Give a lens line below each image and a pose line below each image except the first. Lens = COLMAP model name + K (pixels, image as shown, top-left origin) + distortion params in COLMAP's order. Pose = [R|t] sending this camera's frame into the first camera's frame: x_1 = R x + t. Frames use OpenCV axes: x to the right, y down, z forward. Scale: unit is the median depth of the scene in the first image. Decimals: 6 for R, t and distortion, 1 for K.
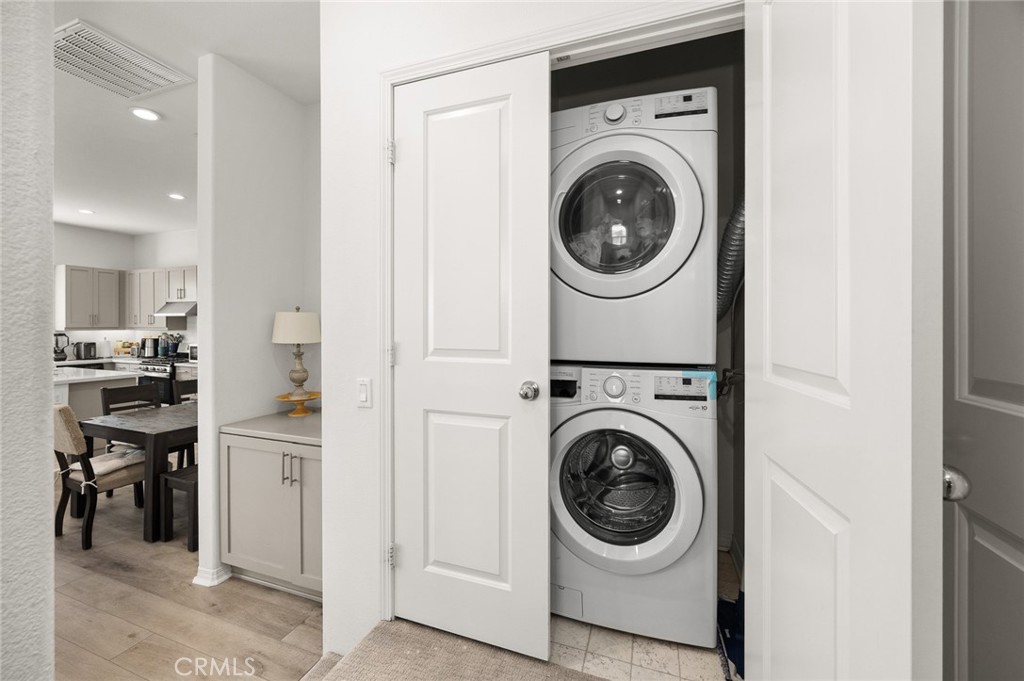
lens RADIAL K [[408.2, 0, 500.2], [0, 408.2, 323.0], [0, 0, 1]] dist [-0.003507, 0.000640]
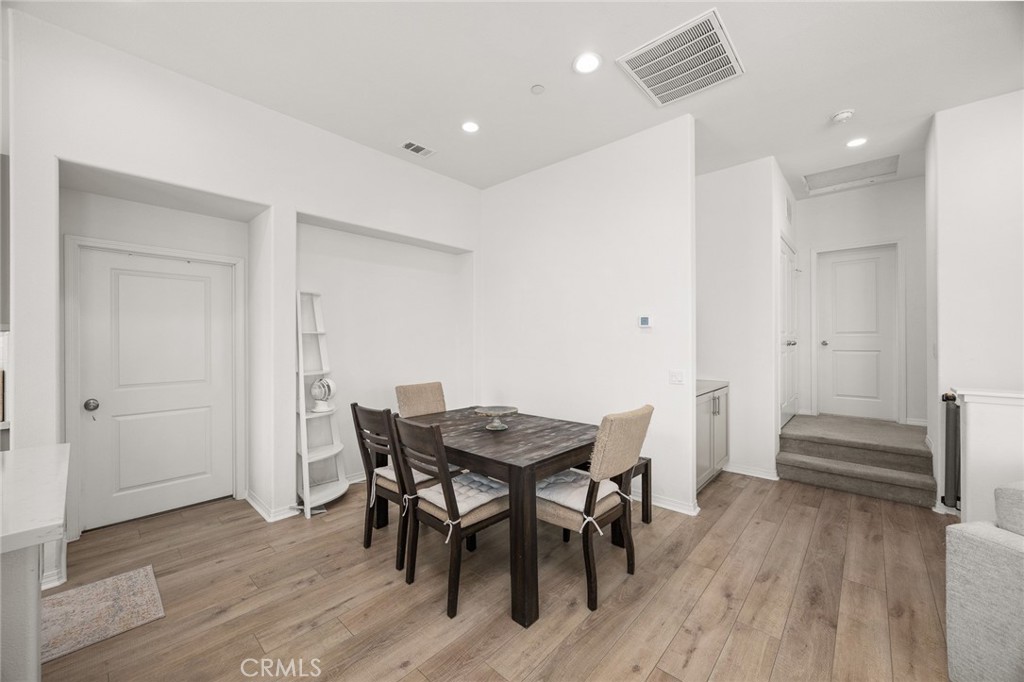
lens RADIAL K [[395.4, 0, 522.2], [0, 395.4, 339.0], [0, 0, 1]] dist [-0.002713, -0.000478]
pose [[0.361123, -0.000661, 0.932518, -0.767236], [0.001476, 0.999999, 0.000138, 0.026205], [-0.932517, 0.001326, 0.361124, 0.382684]]
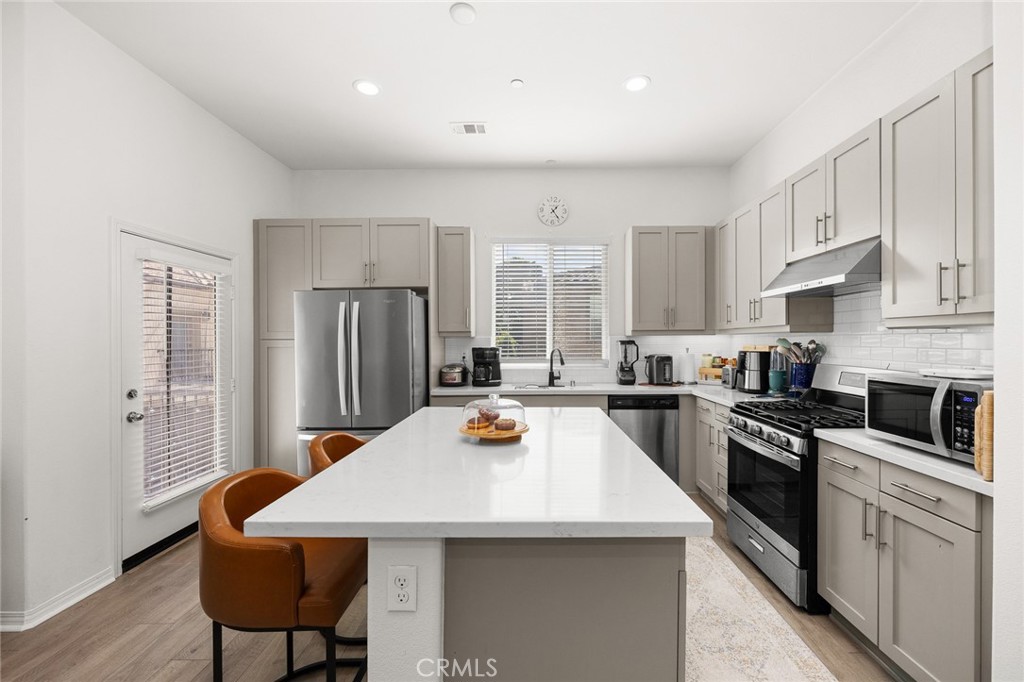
lens RADIAL K [[408.2, 0, 538.5], [0, 408.2, 346.2], [0, 0, 1]] dist [-0.003507, 0.000640]
pose [[0.363769, 0.007357, -0.931460, -0.530829], [0.008849, 0.999896, 0.011353, 0.025555], [0.931447, -0.012372, 0.363666, 0.620353]]
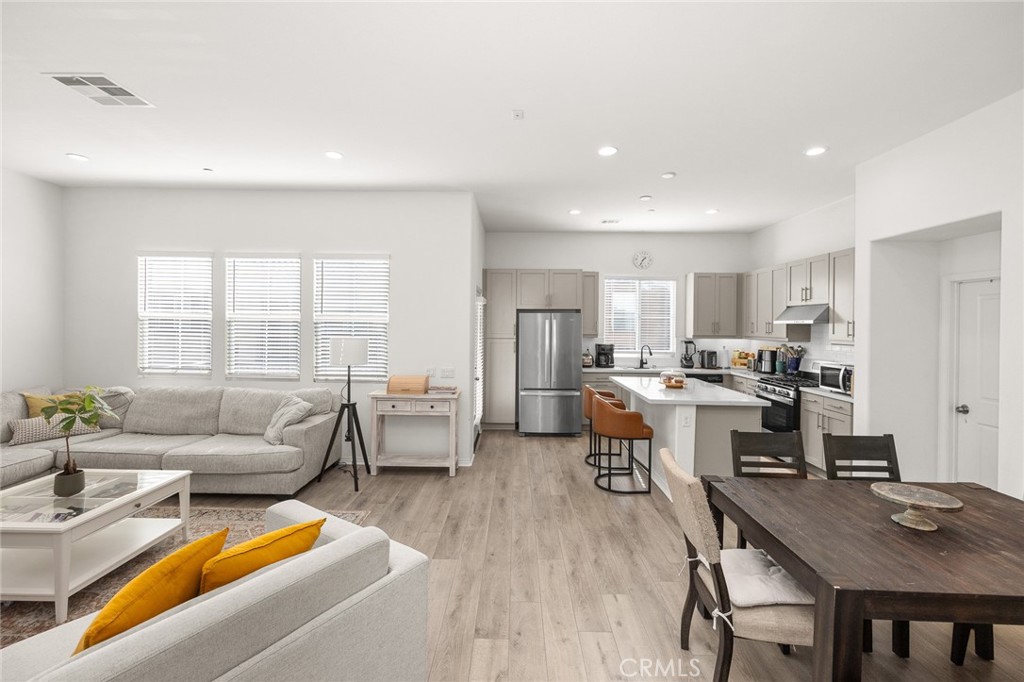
lens RADIAL K [[408.2, 0, 528.6], [0, 408.2, 326.6], [0, 0, 1]] dist [-0.003507, 0.000640]
pose [[0.362138, 0.004426, -0.932114, -0.258841], [-0.008881, 0.999960, 0.001297, -0.008167], [0.932082, 0.007808, 0.362163, 0.239173]]
